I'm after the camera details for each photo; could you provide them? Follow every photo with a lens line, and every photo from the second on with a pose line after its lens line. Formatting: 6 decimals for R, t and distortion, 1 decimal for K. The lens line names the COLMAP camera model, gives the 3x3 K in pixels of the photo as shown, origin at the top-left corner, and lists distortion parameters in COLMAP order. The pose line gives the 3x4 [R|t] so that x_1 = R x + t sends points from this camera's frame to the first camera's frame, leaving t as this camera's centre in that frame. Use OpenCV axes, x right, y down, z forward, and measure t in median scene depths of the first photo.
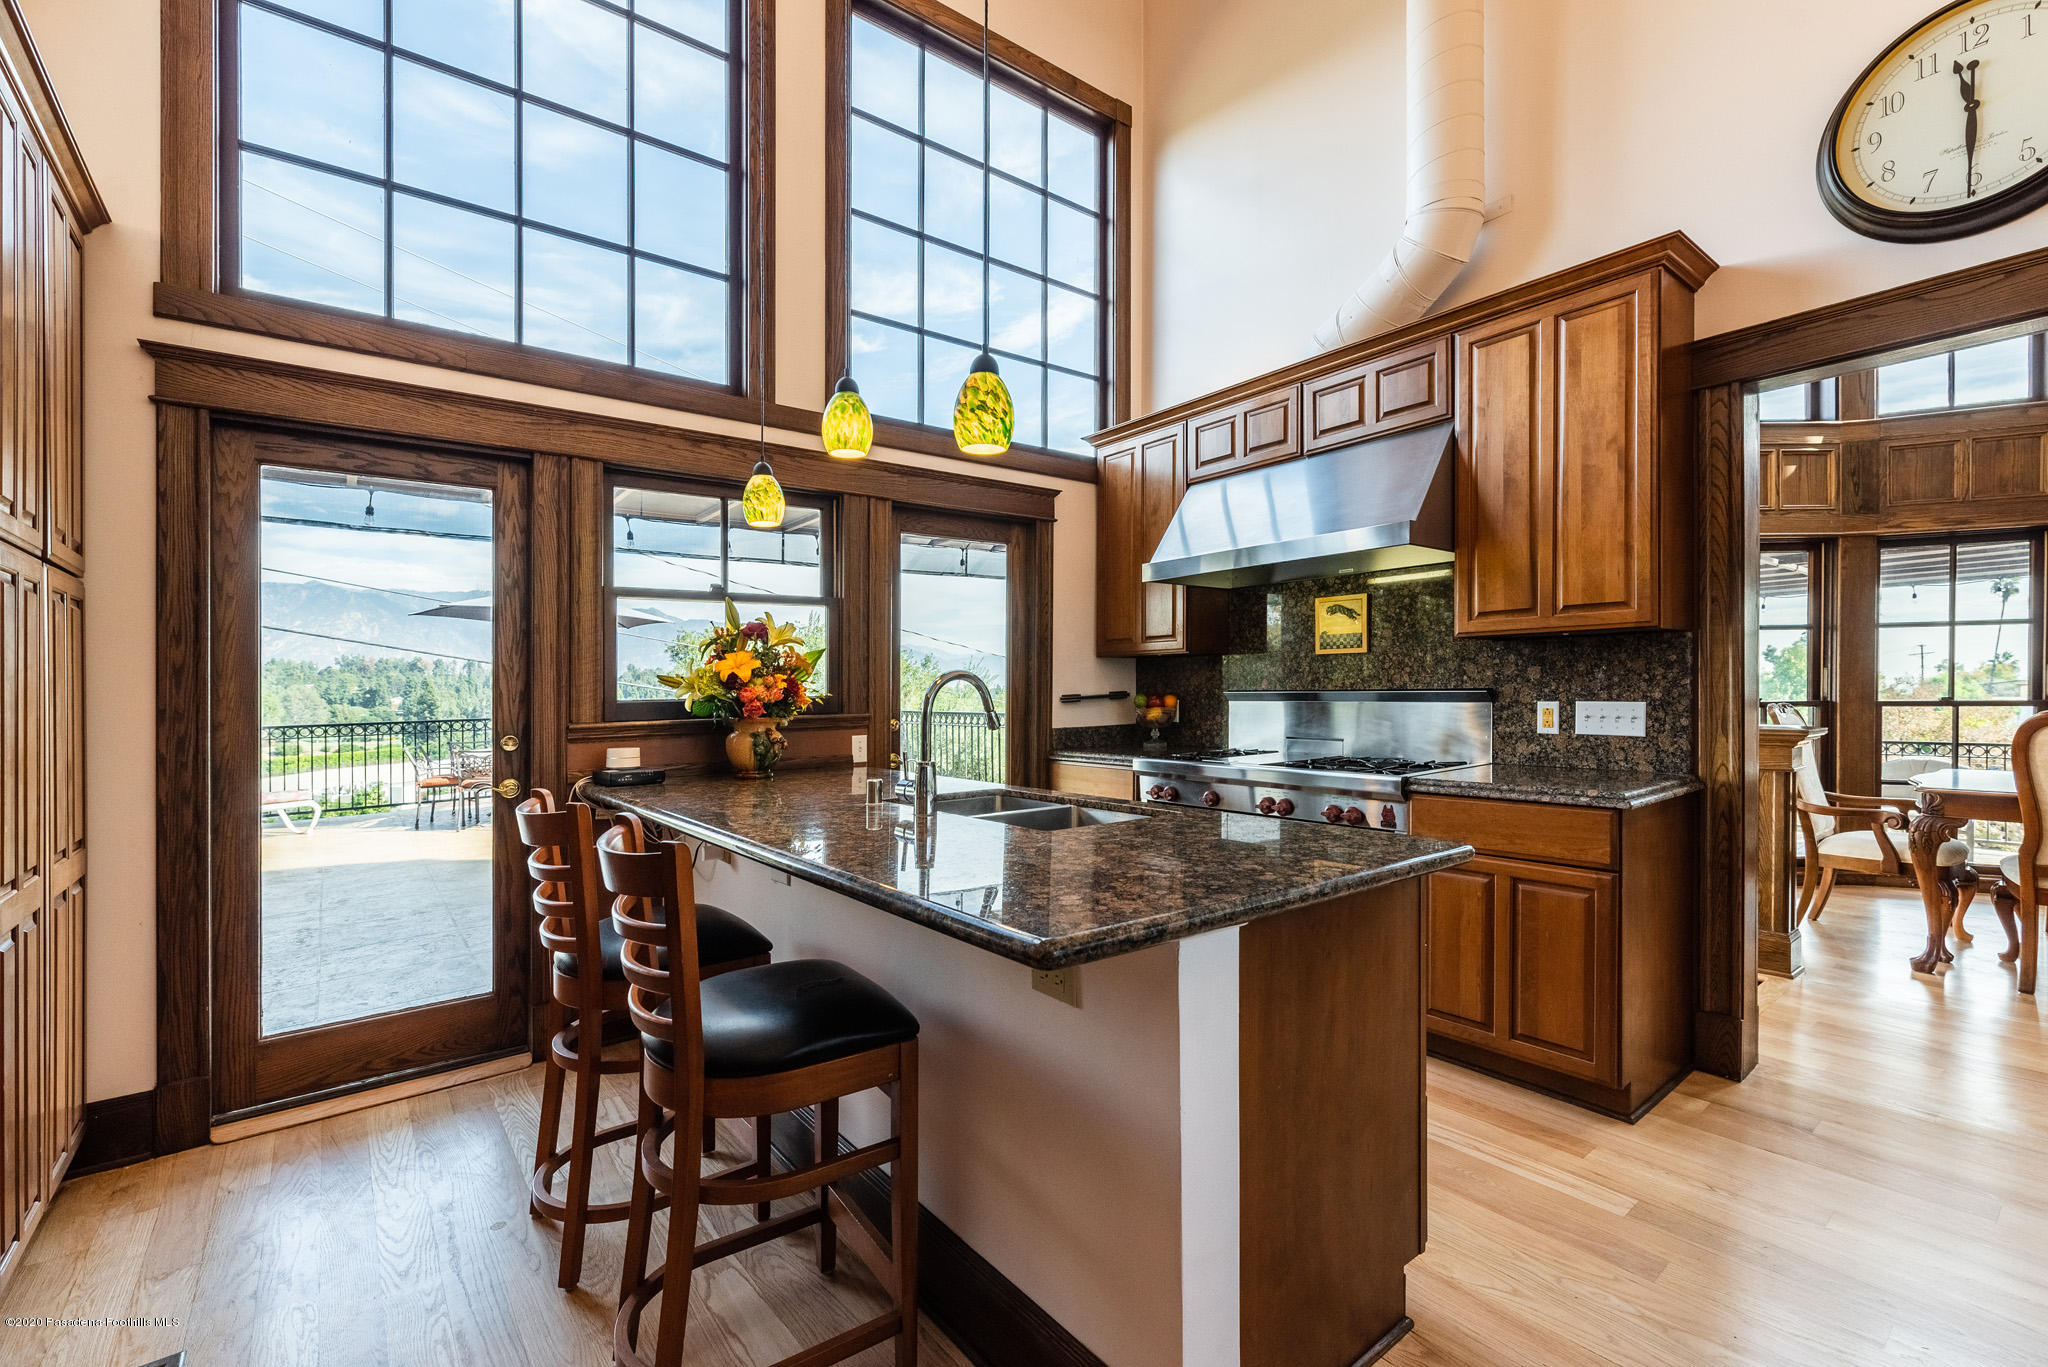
lens RADIAL K [[889.6, 0, 1038.3], [0, 889.6, 678.0], [0, 0, 1]] dist [-0.000809, 0.000072]
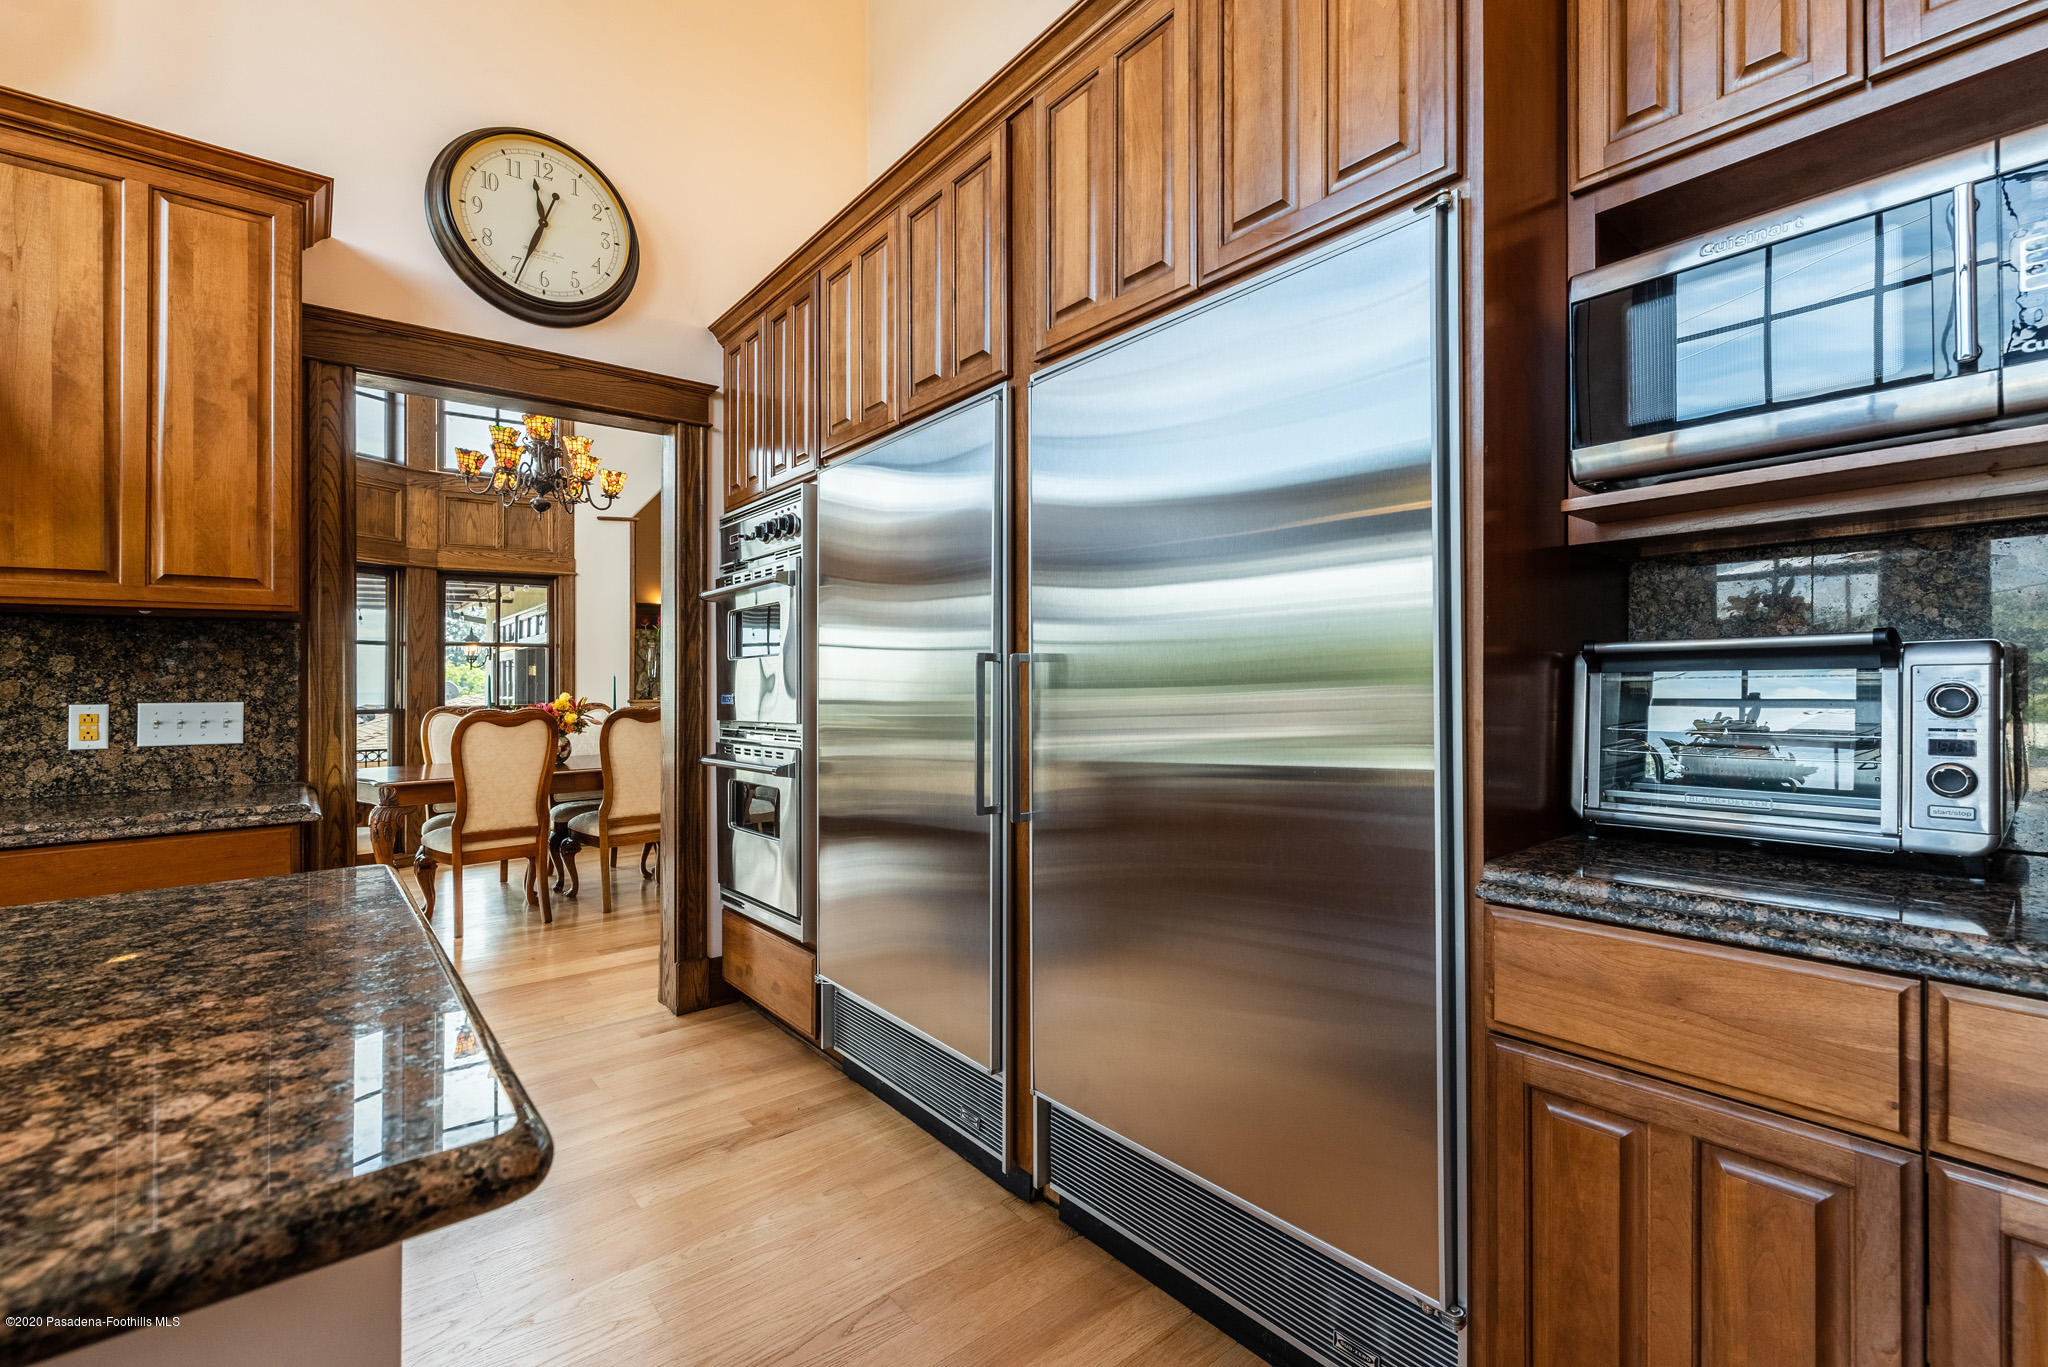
lens RADIAL K [[889.6, 0, 1017.5], [0, 889.6, 685.6], [0, 0, 1]] dist [-0.000809, 0.000072]
pose [[-0.009659, 0.016497, 0.999817, -0.156794], [0.003821, 0.999857, -0.016461, 0.026361], [-0.999946, 0.003662, -0.009720, 0.260421]]
